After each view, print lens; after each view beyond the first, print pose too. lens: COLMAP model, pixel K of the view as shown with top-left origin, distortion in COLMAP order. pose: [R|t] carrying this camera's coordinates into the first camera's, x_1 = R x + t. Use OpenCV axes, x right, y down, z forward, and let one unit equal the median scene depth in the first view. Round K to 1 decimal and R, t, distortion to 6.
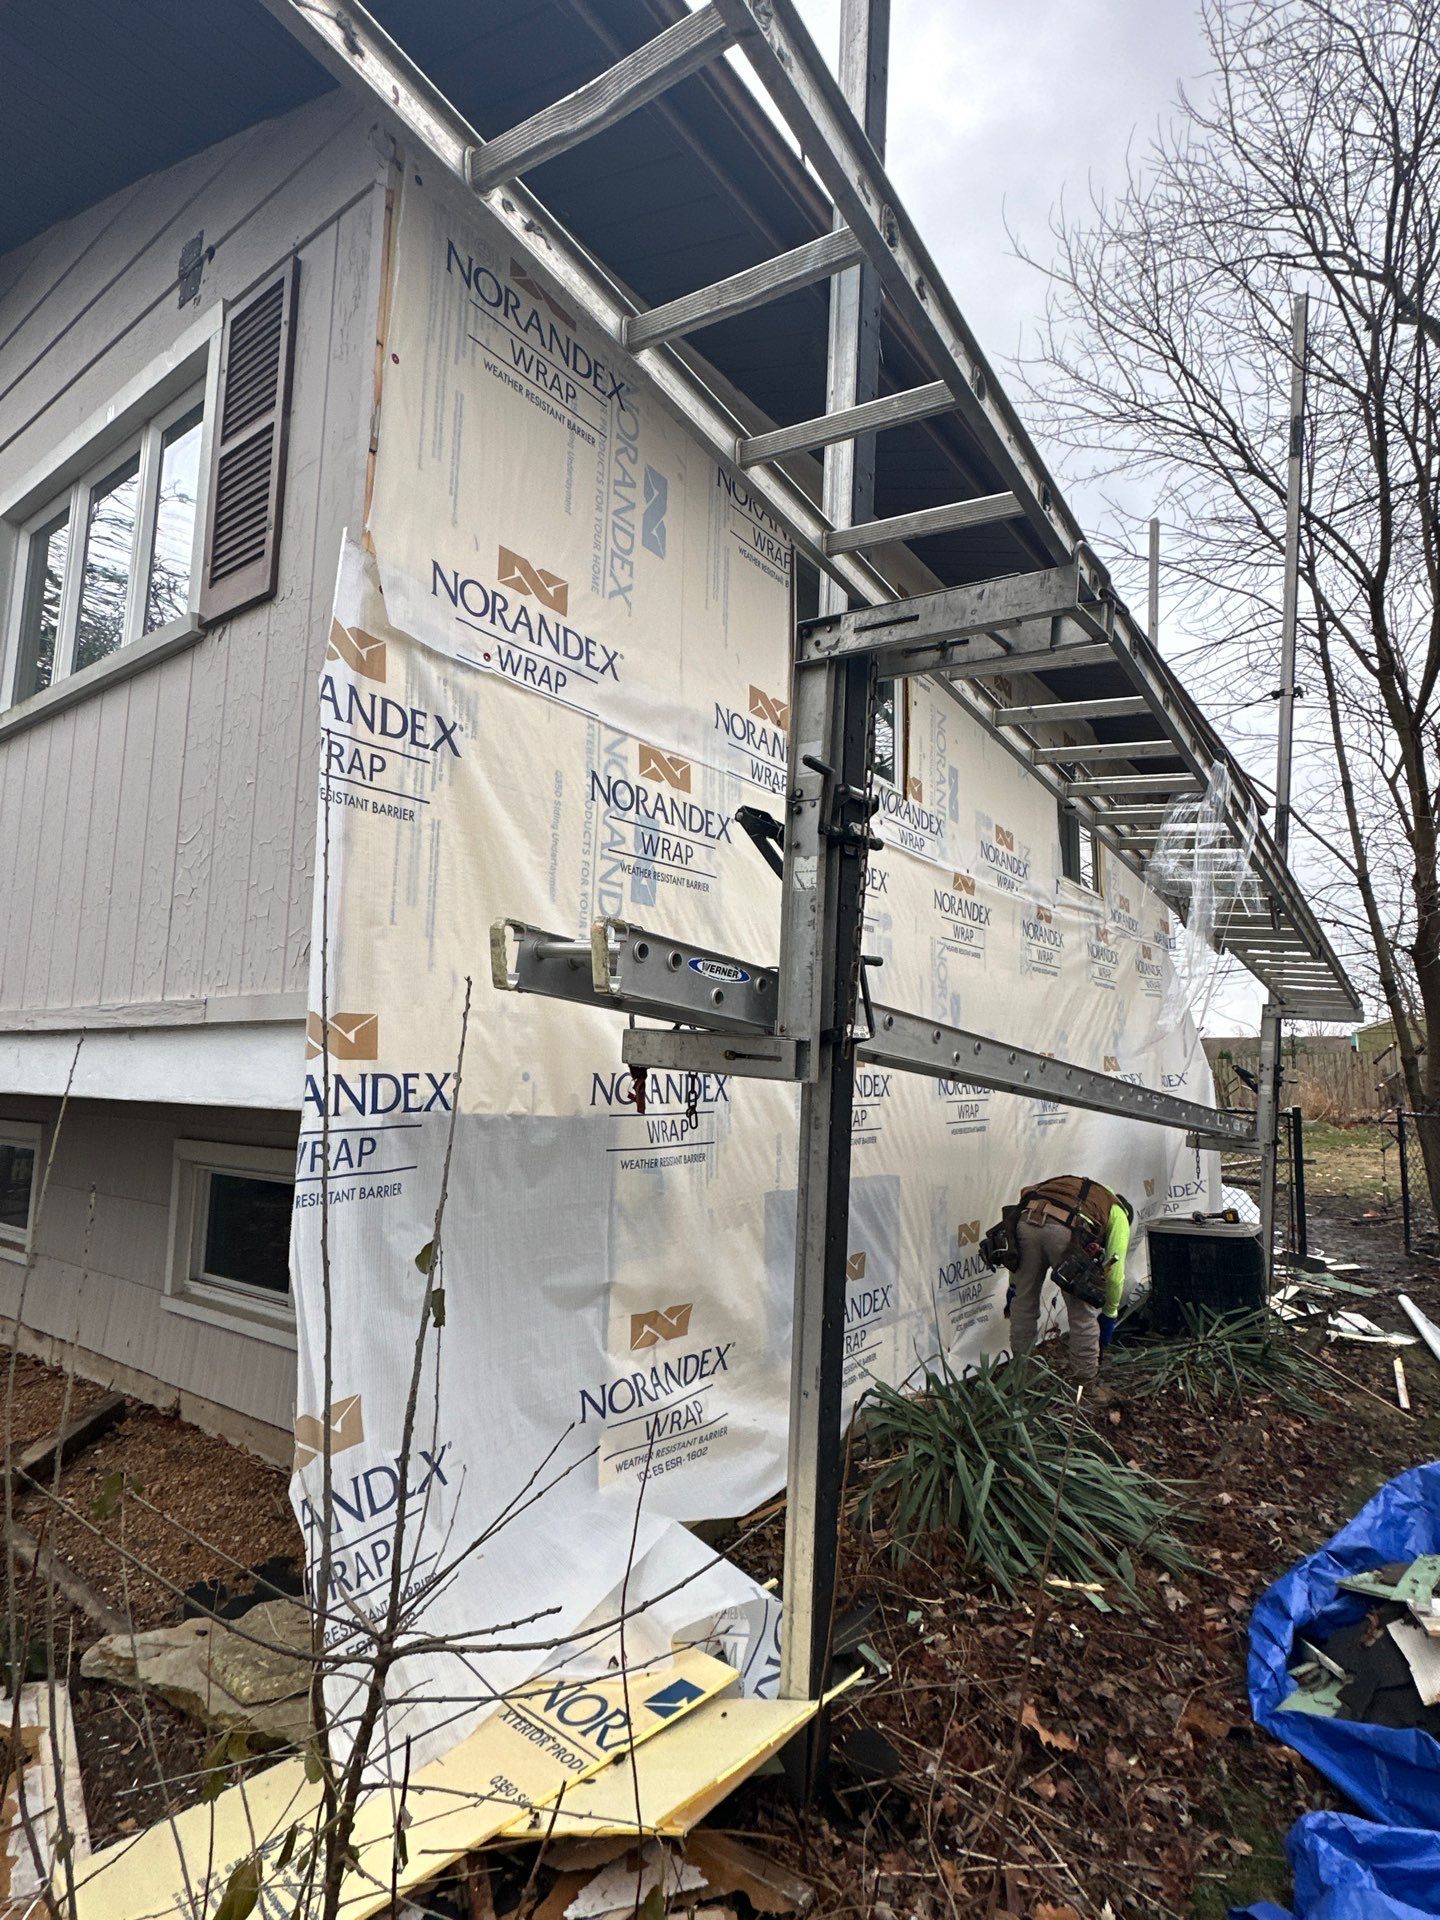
lens RADIAL K [[1032.9, 0, 735.2], [0, 1032.9, 964.7], [0, 0, 1]] dist [-0.001258, -0.001082]
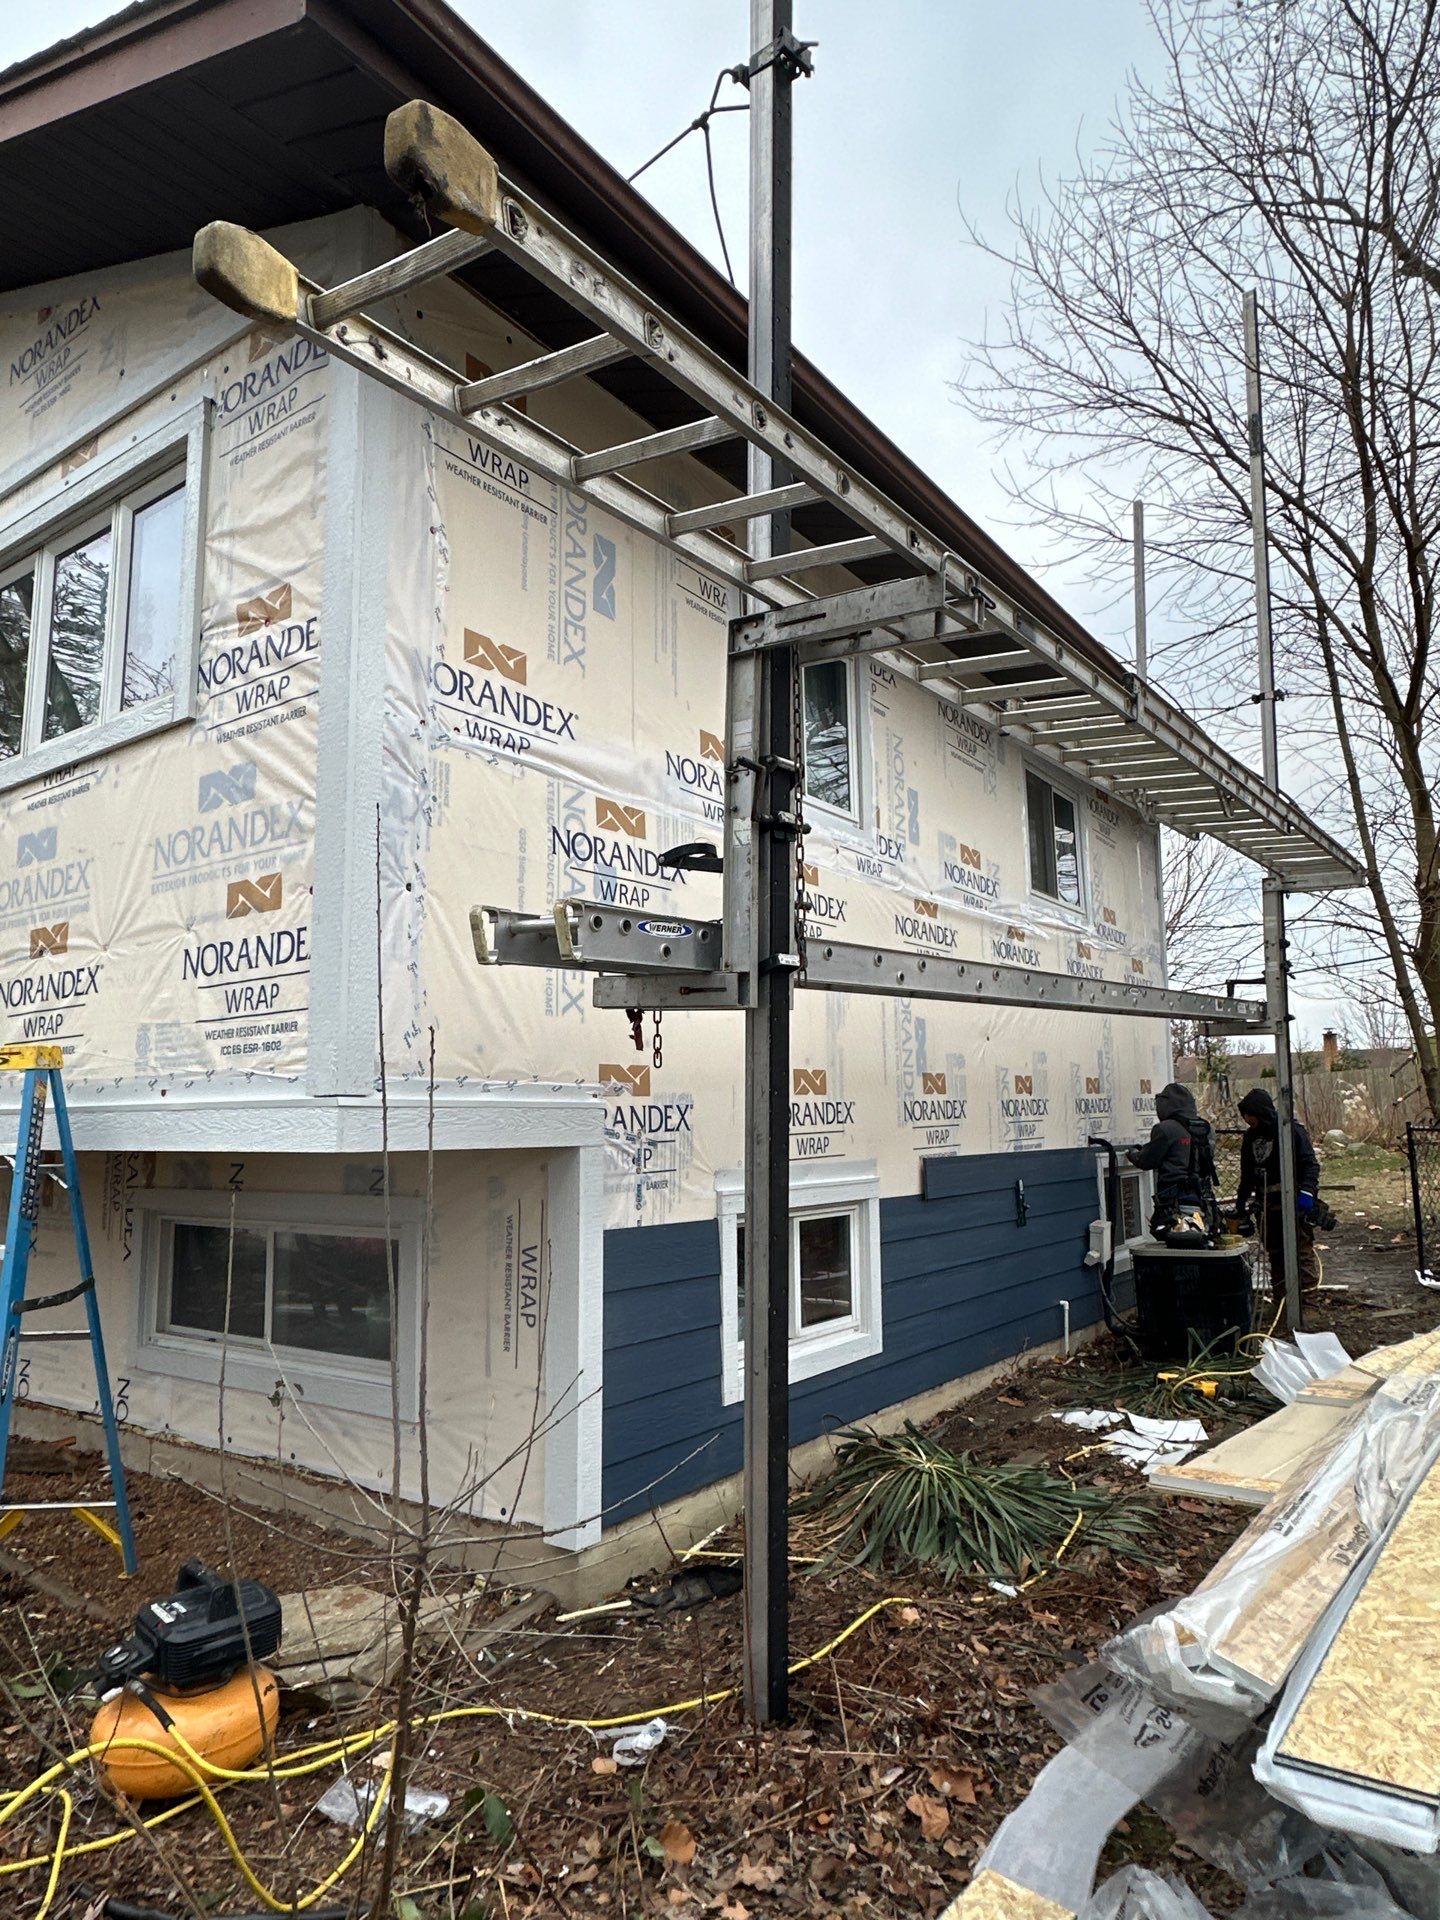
lens RADIAL K [[1207.3, 0, 730.0], [0, 1207.3, 958.3], [0, 0, 1]] dist [-0.010623, 0.005573]
pose [[0.999414, -0.030189, 0.016136, 0.020313], [0.030552, 0.999274, -0.022767, -0.013484], [-0.015437, 0.023247, 0.999611, -0.240832]]
